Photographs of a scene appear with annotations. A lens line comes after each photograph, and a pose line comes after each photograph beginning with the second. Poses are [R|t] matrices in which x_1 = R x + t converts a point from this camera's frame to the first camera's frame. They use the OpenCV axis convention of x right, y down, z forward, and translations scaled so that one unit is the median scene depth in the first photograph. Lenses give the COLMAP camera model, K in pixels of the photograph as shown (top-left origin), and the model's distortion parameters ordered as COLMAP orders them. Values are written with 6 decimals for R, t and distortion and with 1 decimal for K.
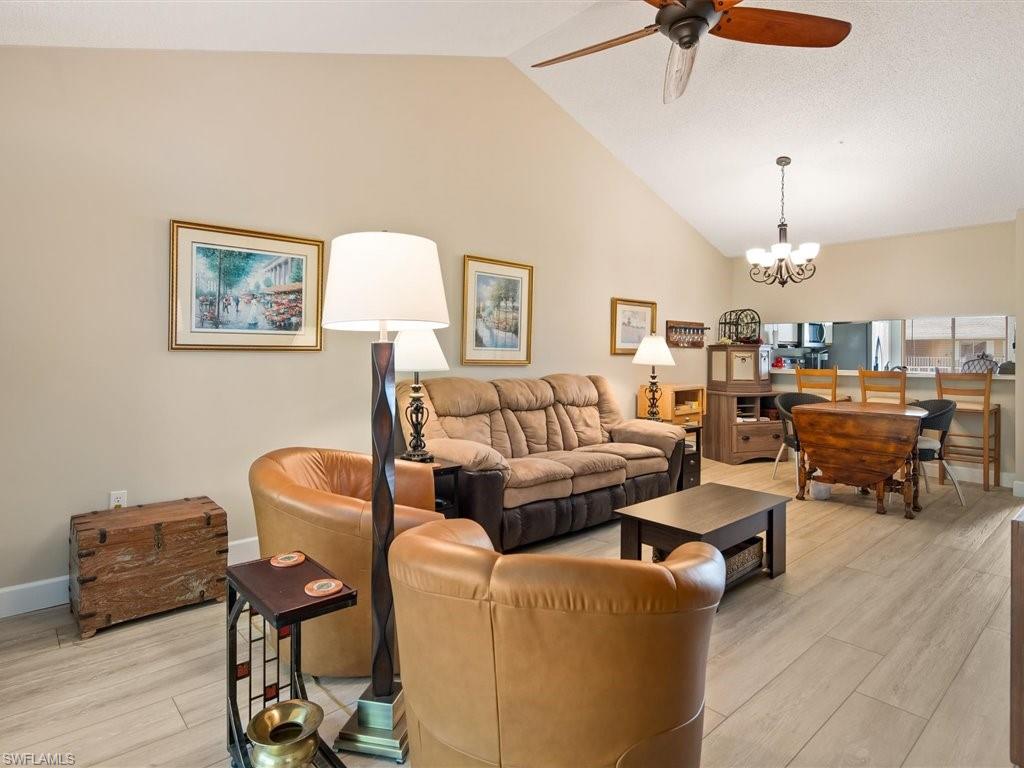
lens RADIAL K [[564.4, 0, 509.0], [0, 564.4, 354.1], [0, 0, 1]] dist [0.001439, -0.001037]
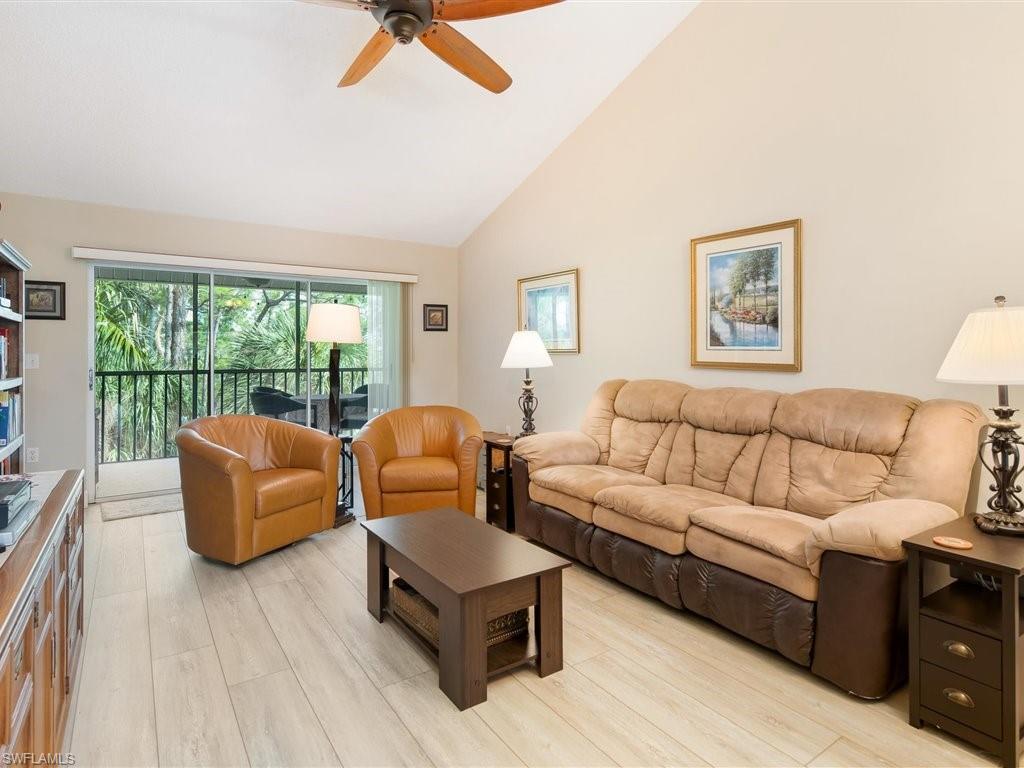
lens RADIAL K [[555.0, 0, 503.4], [0, 555.0, 356.1], [0, 0, 1]] dist [0.000142, -0.000971]
pose [[-0.134456, -0.003915, -0.990912, 0.677665], [-0.005983, 0.999977, -0.003139, 0.004975], [0.990902, 0.005507, -0.134476, 0.709191]]
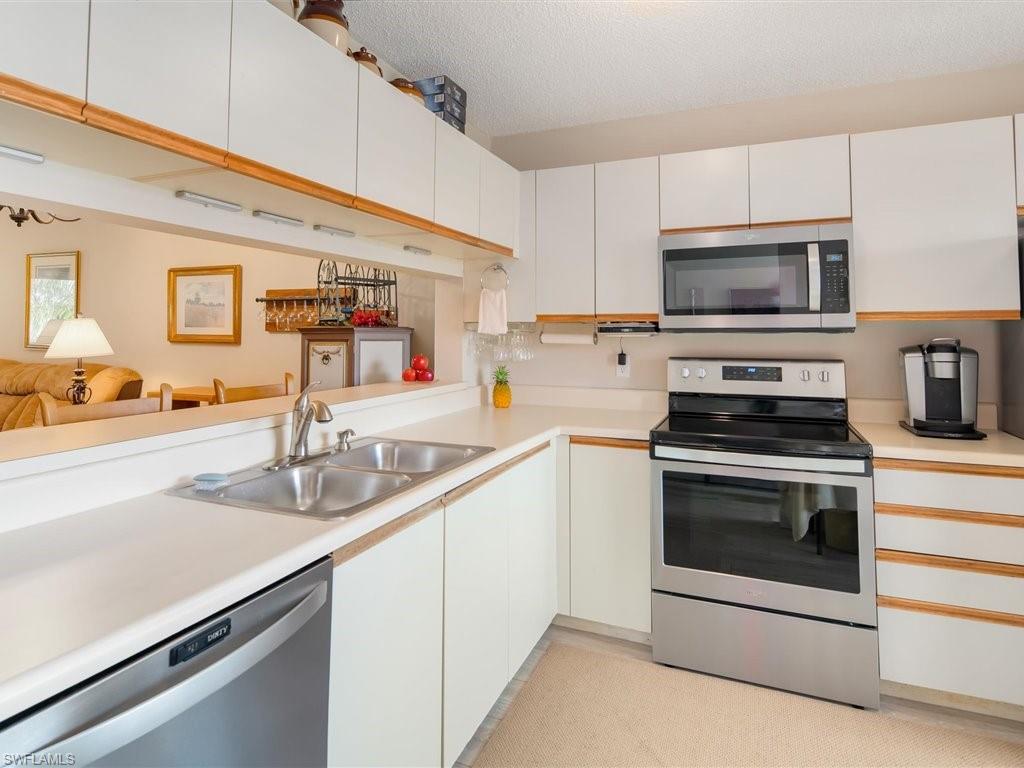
lens RADIAL K [[571.6, 0, 511.7], [0, 571.6, 301.6], [0, 0, 1]] dist [0.000258, -0.001822]
pose [[0.424932, -0.052465, -0.903704, 1.192243], [-0.009209, 0.998017, -0.062270, -0.011901], [0.905179, 0.034782, 0.423606, 1.195621]]
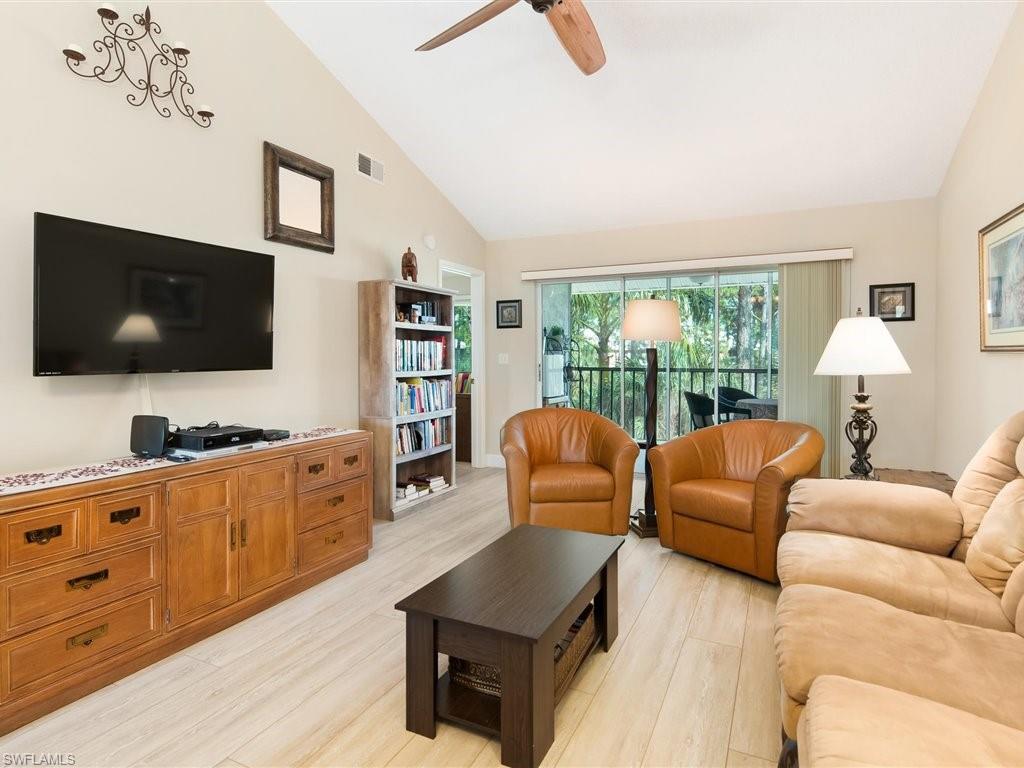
lens RADIAL K [[564.4, 0, 509.0], [0, 564.4, 354.1], [0, 0, 1]] dist [0.001439, -0.001037]
pose [[-0.927063, -0.007782, -0.374825, 0.383097], [-0.009905, 0.999944, 0.003737, 0.001105], [0.374775, 0.007177, -0.927088, 0.992190]]
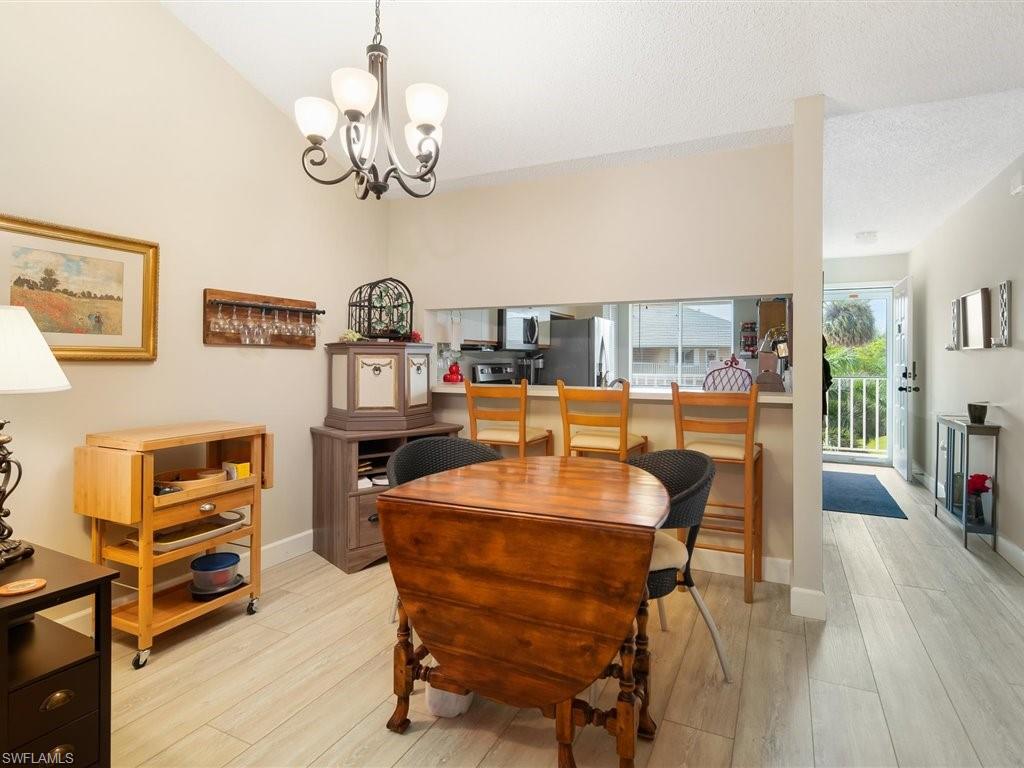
lens RADIAL K [[555.0, 0, 503.4], [0, 555.0, 356.1], [0, 0, 1]] dist [0.000142, -0.000971]
pose [[0.929476, 0.002225, 0.368875, 0.417654], [0.000559, 0.999972, -0.007439, 0.000900], [-0.368881, 0.007121, 0.929449, 0.579890]]
